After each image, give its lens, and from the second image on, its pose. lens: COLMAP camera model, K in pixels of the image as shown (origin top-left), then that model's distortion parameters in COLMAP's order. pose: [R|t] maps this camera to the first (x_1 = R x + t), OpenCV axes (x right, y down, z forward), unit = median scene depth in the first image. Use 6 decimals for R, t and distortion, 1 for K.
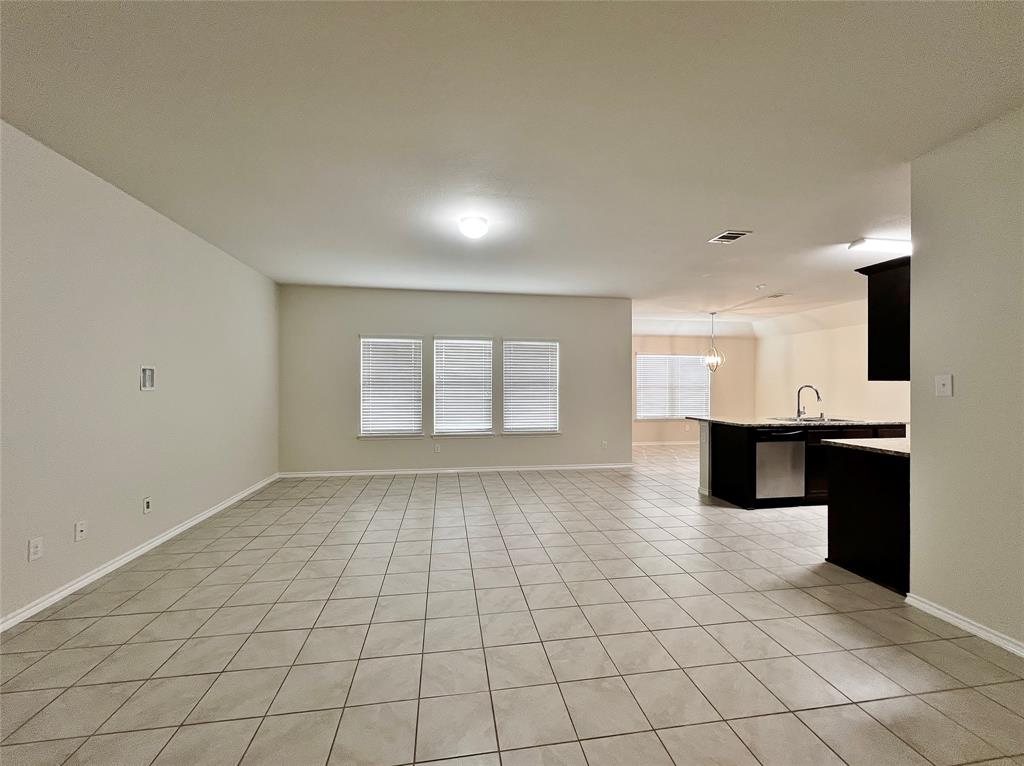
lens RADIAL K [[418.5, 0, 509.4], [0, 418.5, 388.0], [0, 0, 1]] dist [-0.000559, -0.000394]
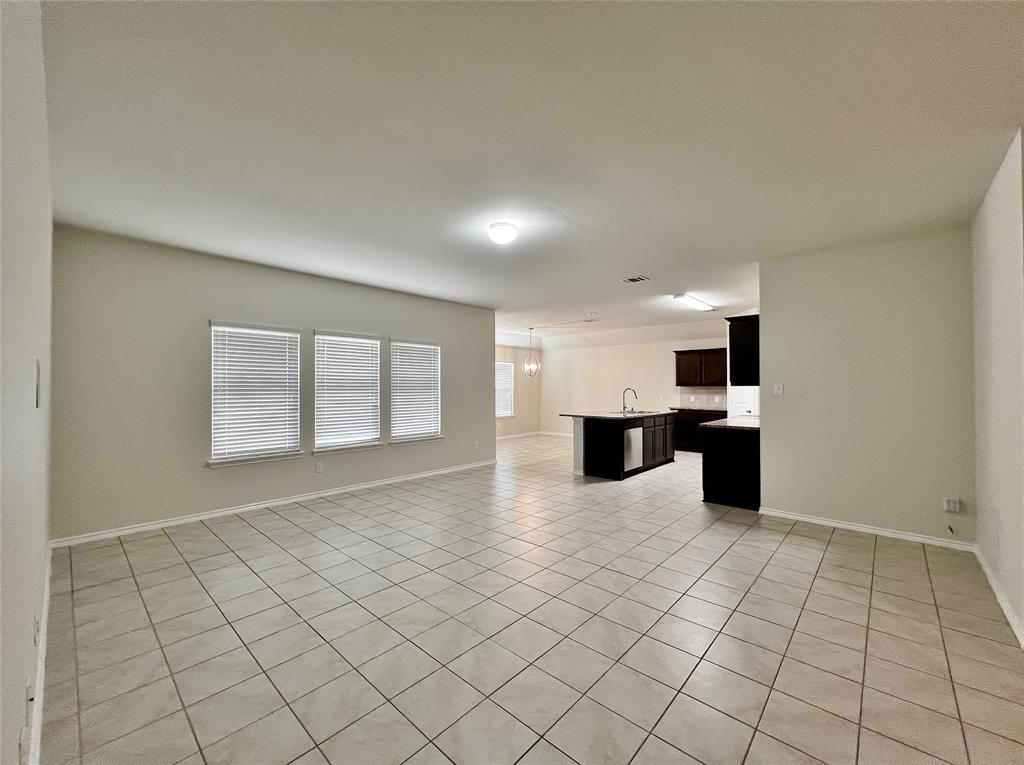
lens RADIAL K [[418.5, 0, 517.6], [0, 418.5, 385.7], [0, 0, 1]] dist [-0.000559, -0.000394]
pose [[0.774798, -0.001940, 0.632206, -0.392409], [0.008338, 0.999940, -0.007150, -0.006401], [-0.632154, 0.010811, 0.774767, 0.116720]]
